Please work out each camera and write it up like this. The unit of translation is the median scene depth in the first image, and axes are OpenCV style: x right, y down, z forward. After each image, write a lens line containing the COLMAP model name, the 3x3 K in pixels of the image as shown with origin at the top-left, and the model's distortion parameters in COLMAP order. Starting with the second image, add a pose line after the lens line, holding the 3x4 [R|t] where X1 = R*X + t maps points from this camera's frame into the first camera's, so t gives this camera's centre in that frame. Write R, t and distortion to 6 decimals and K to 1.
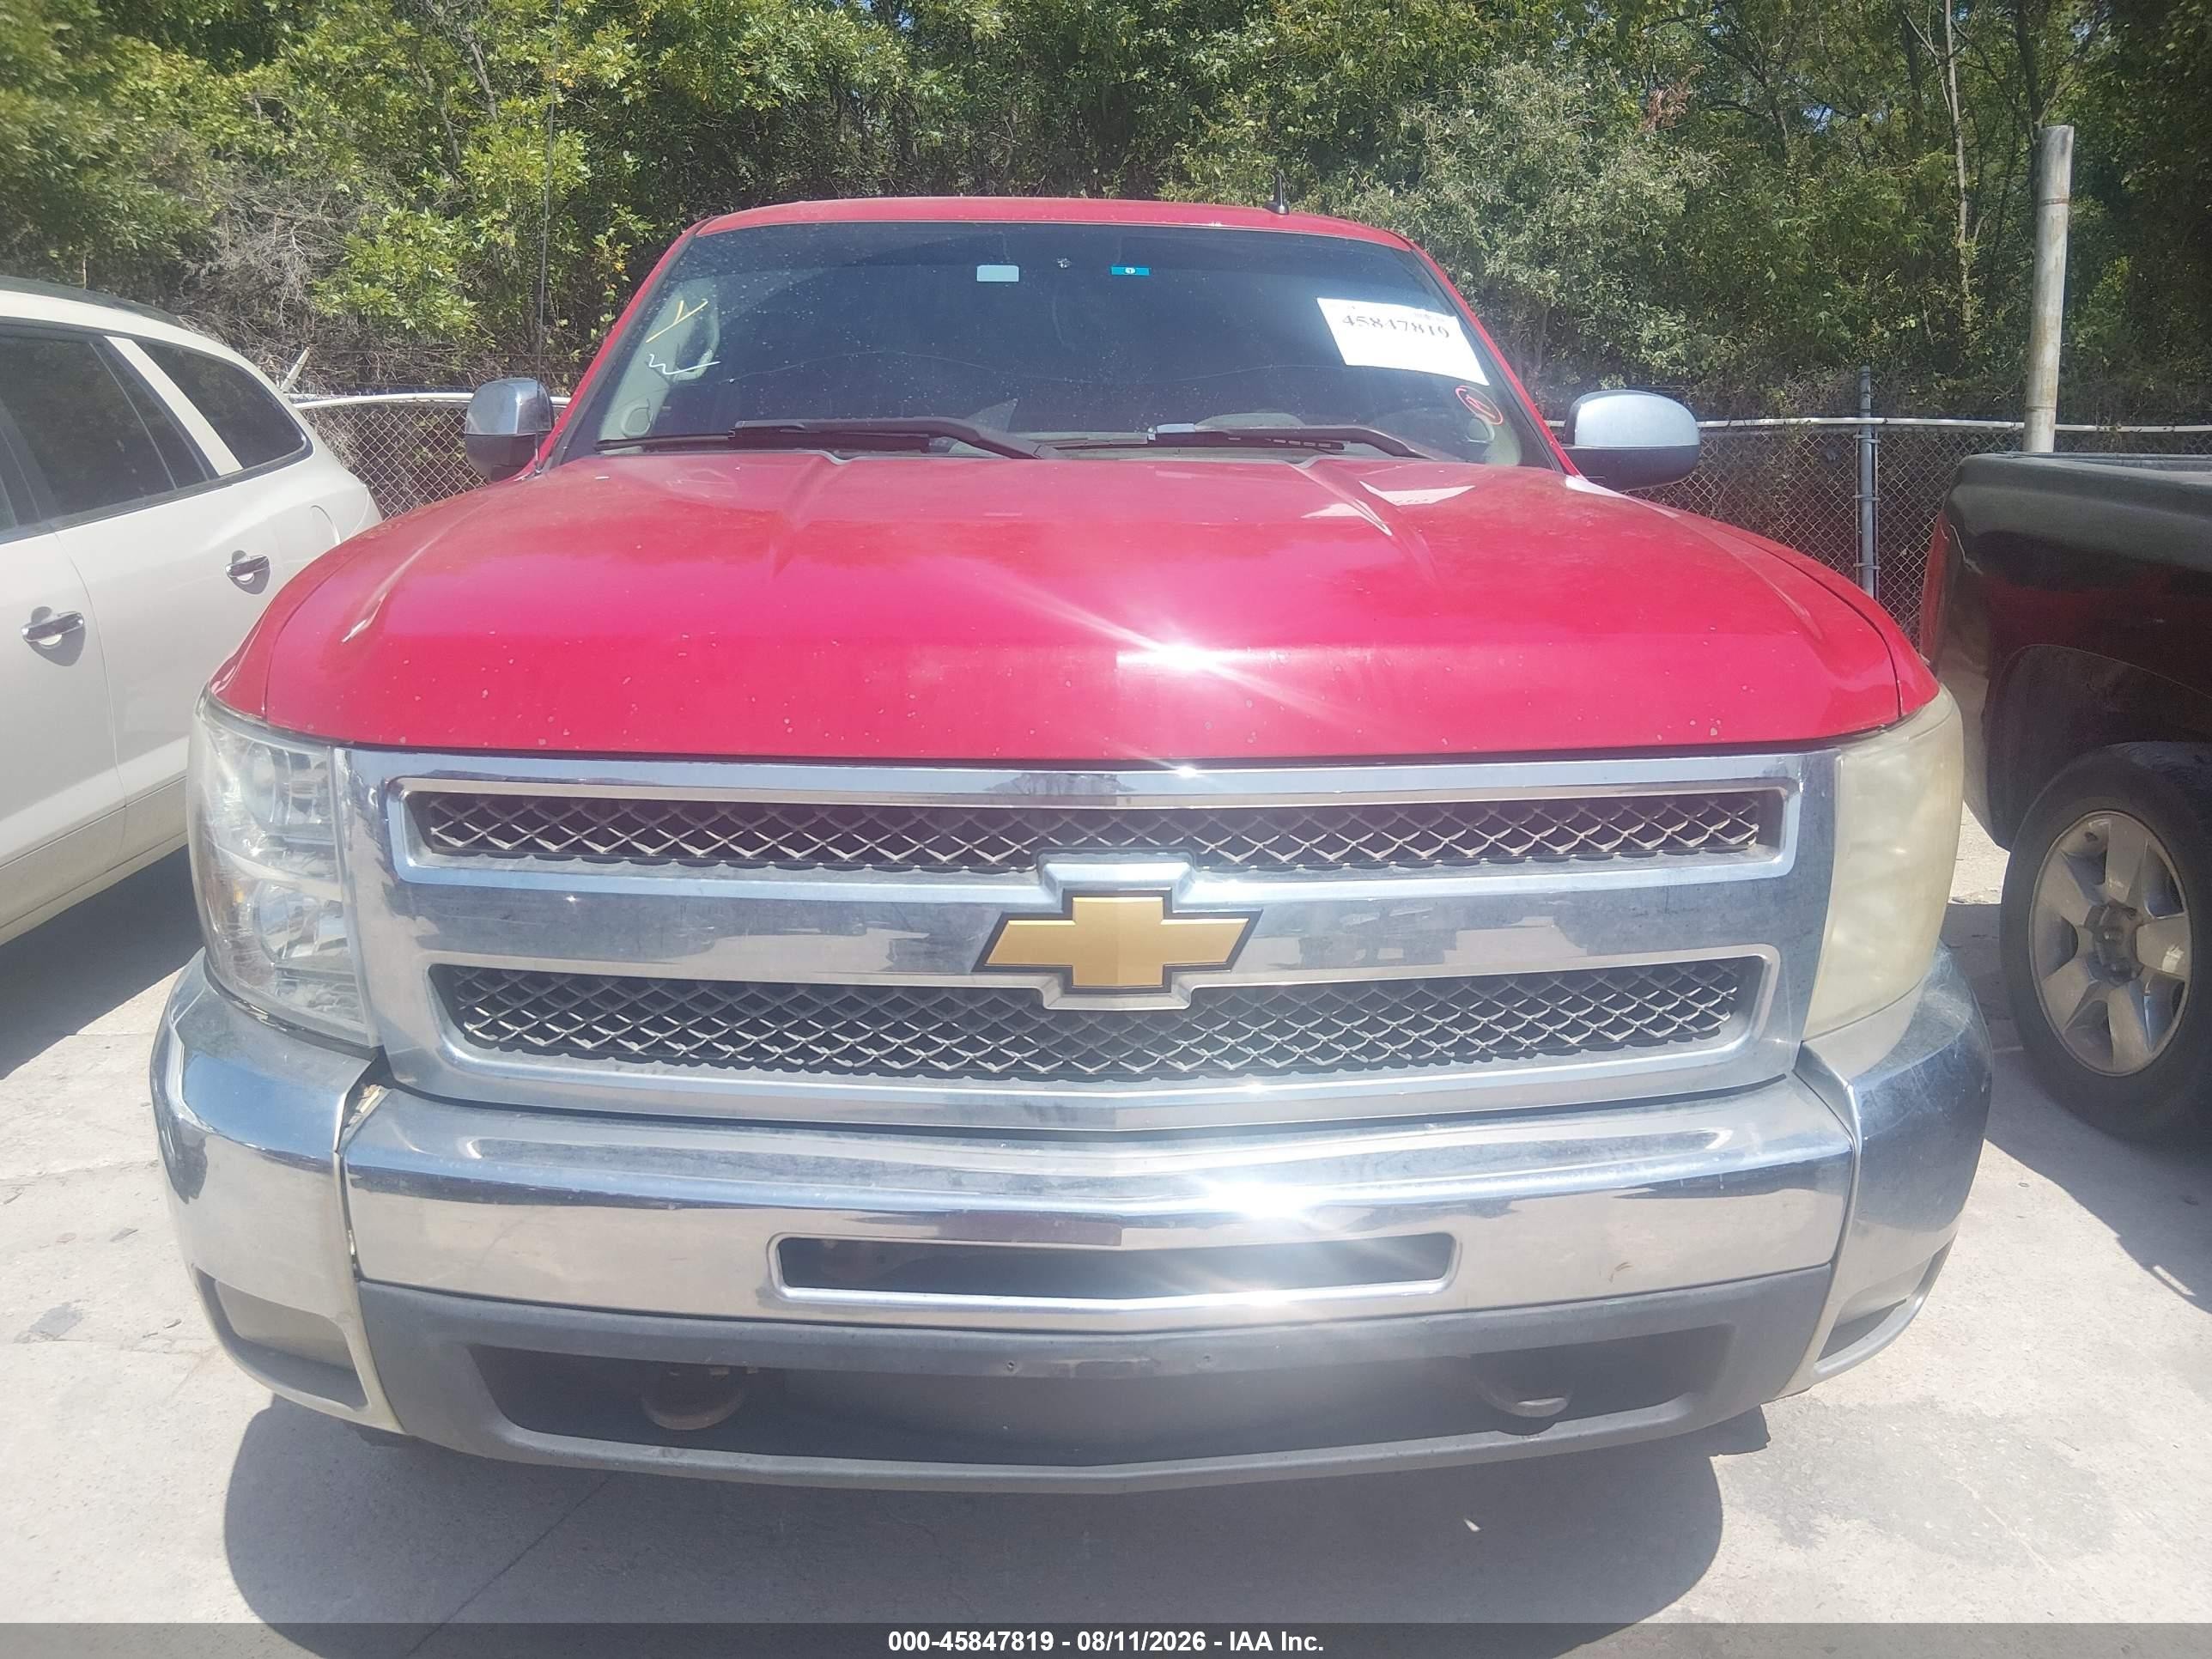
lens RADIAL K [[1752.1, 0, 1106.0], [0, 1752.1, 829.5], [0, 0, 1]] dist [0.138598, -0.271987]
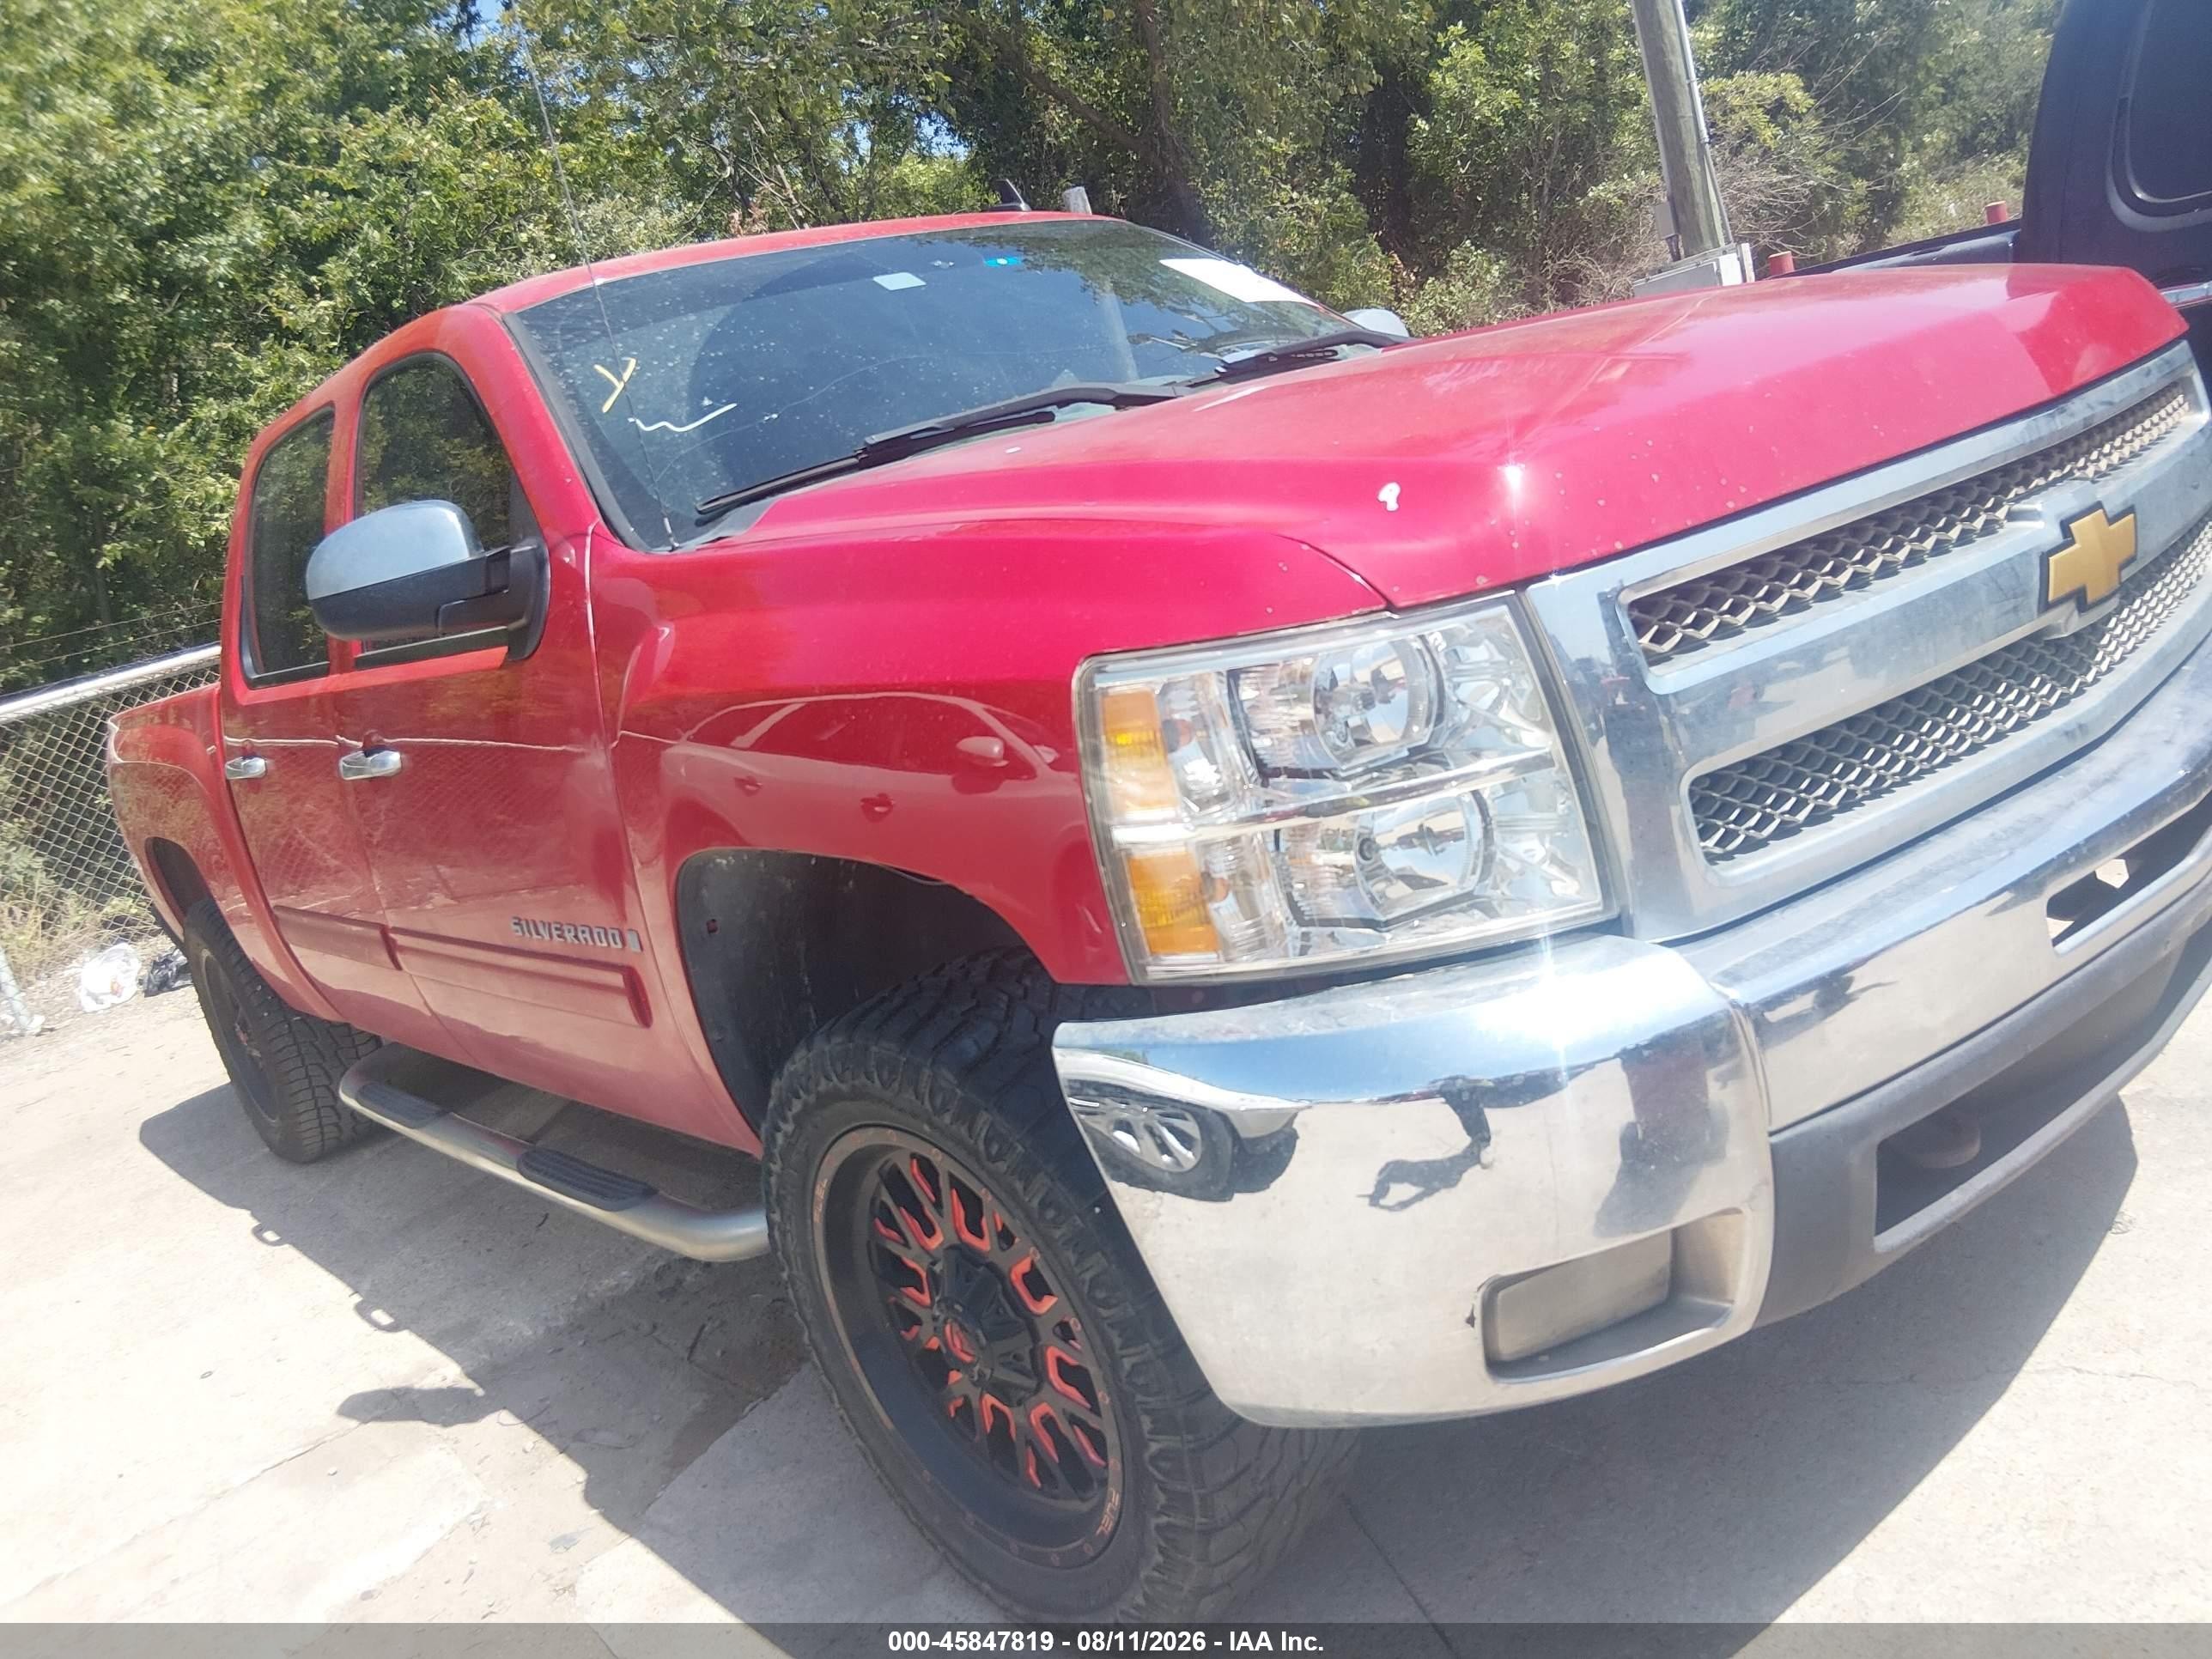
lens RADIAL K [[1752.1, 0, 1106.0], [0, 1752.1, 829.5], [0, 0, 1]] dist [0.138598, -0.271987]
pose [[0.755540, -0.318771, 0.572315, -0.997256], [0.377843, 0.925717, 0.016802, -0.027014], [-0.535158, 0.203551, 0.819862, 0.364876]]
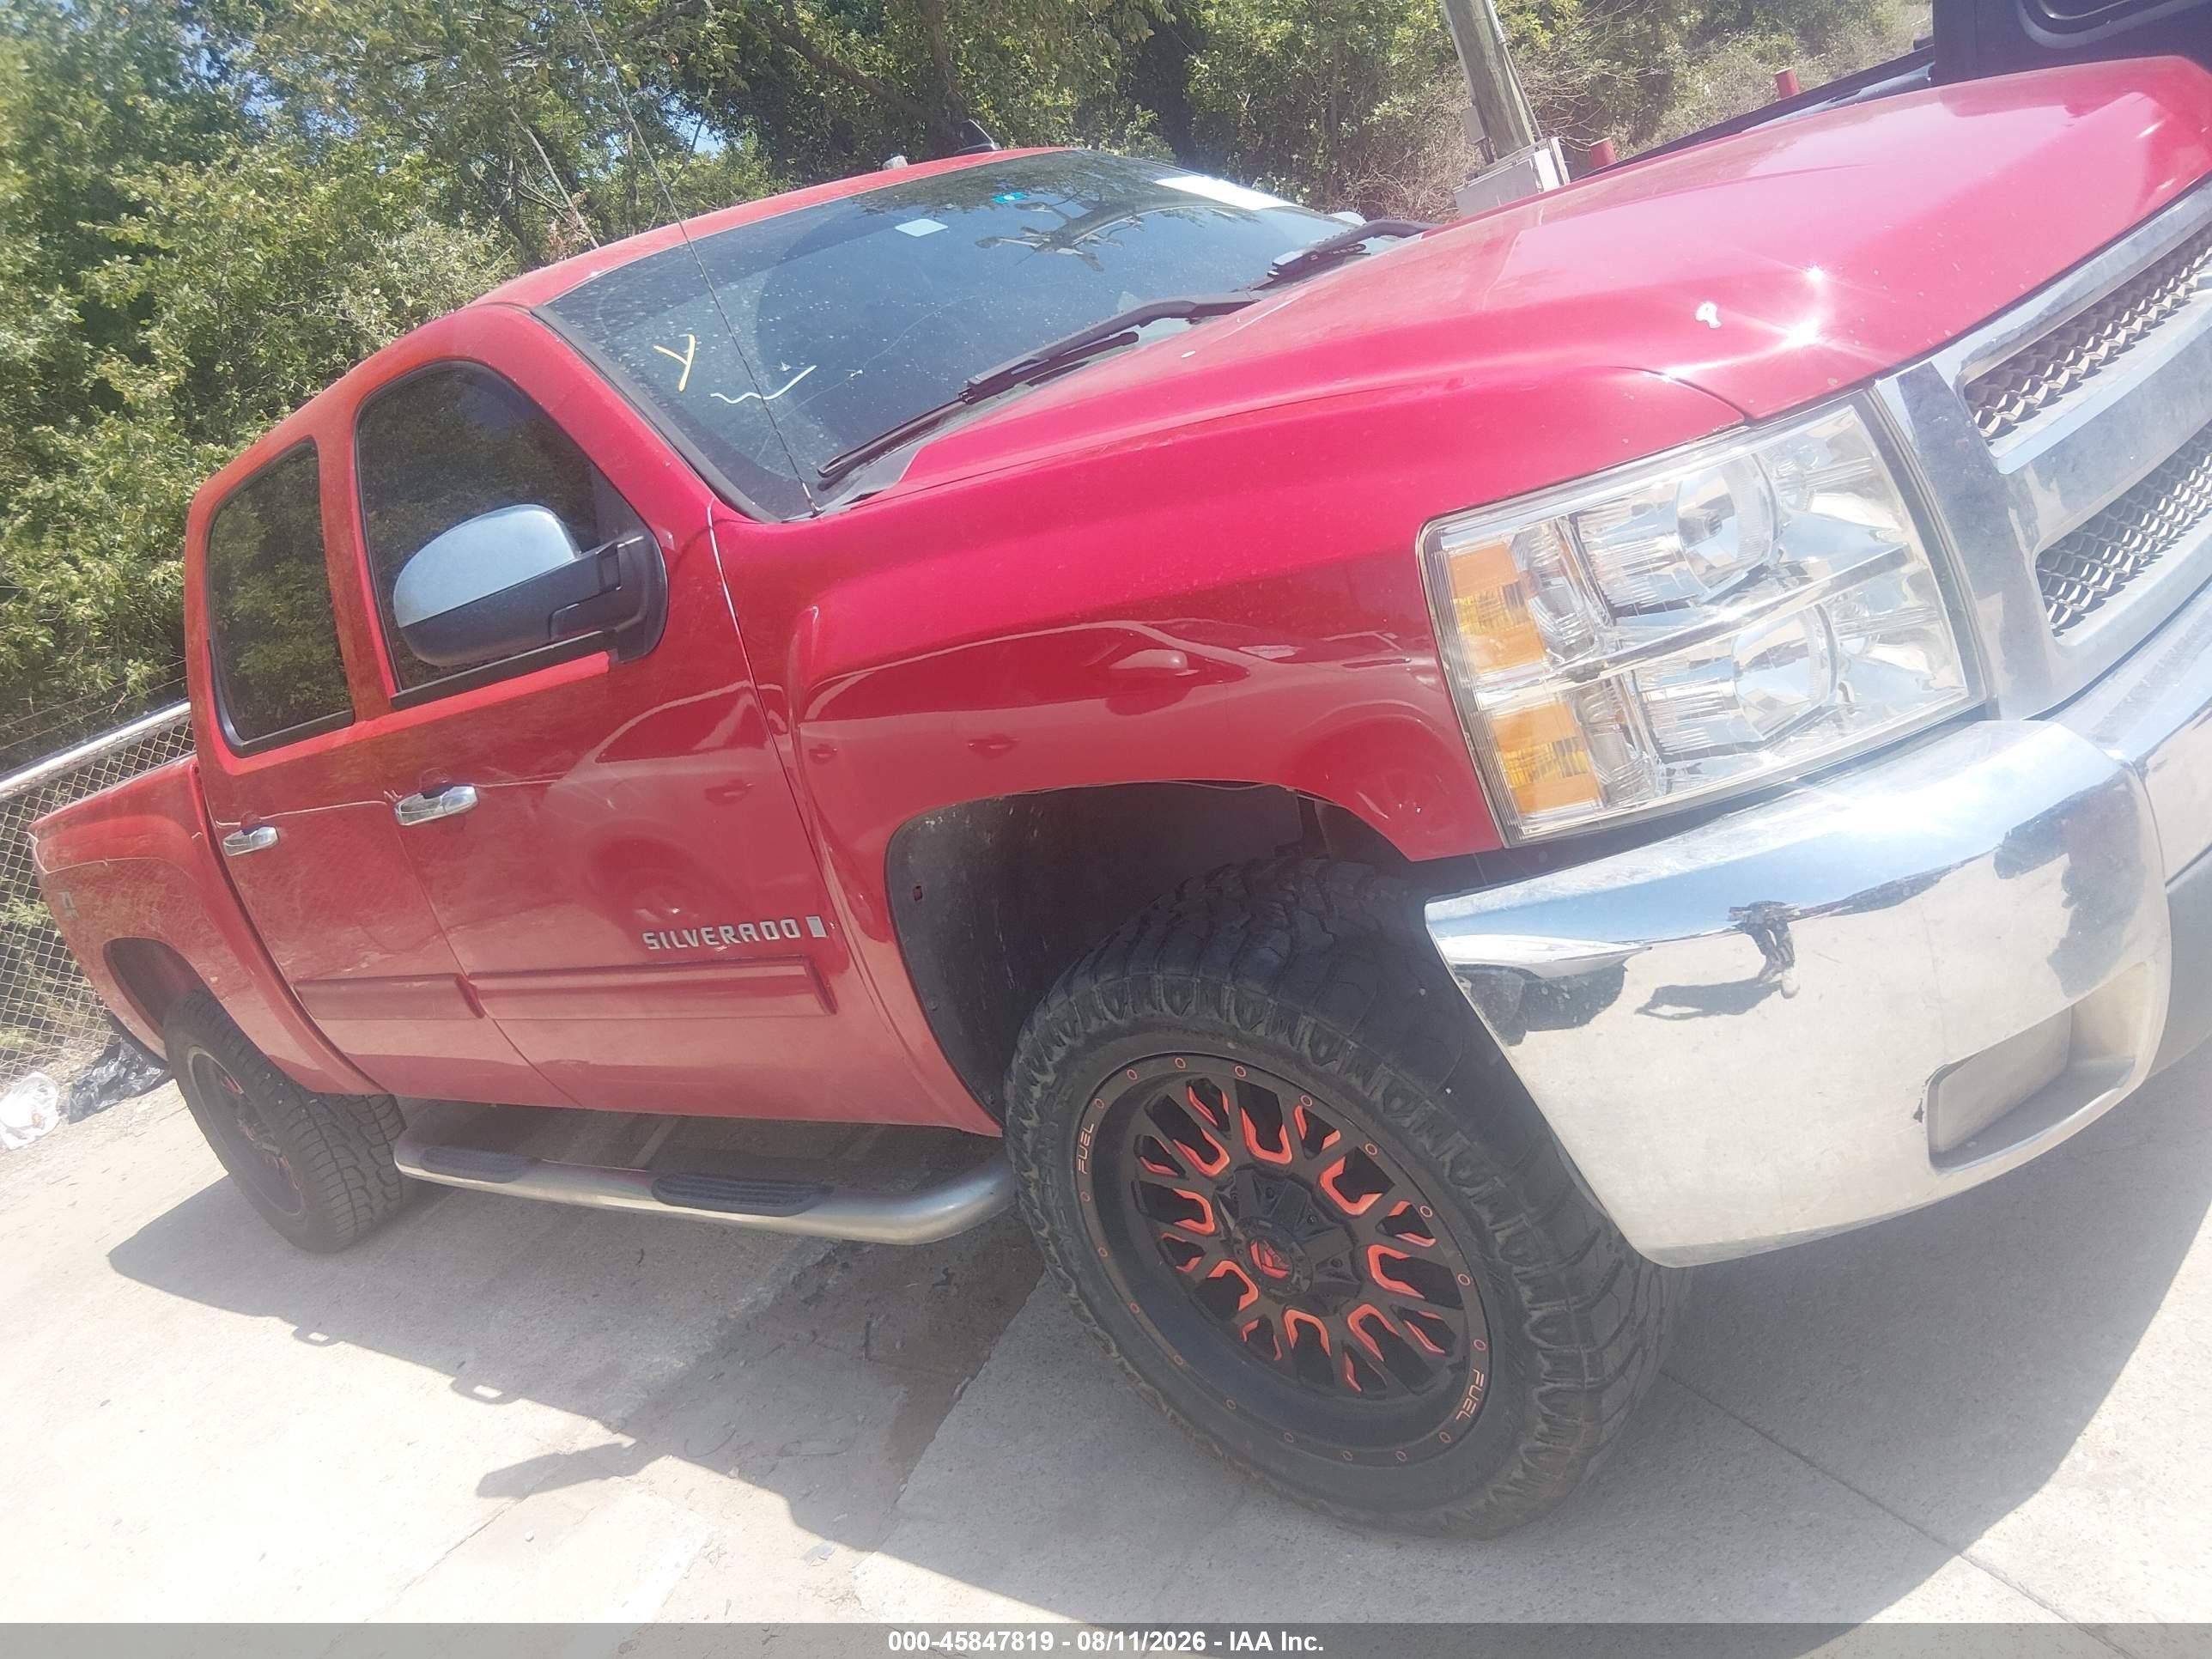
lens RADIAL K [[1759.5, 0, 1111.7], [0, 1759.5, 835.2], [0, 0, 1]] dist [0.145157, -0.283716]
pose [[0.641052, -0.434268, 0.632822, -1.171786], [0.509701, 0.857333, 0.072006, -0.097513], [-0.573809, 0.276390, 0.770942, 0.517372]]
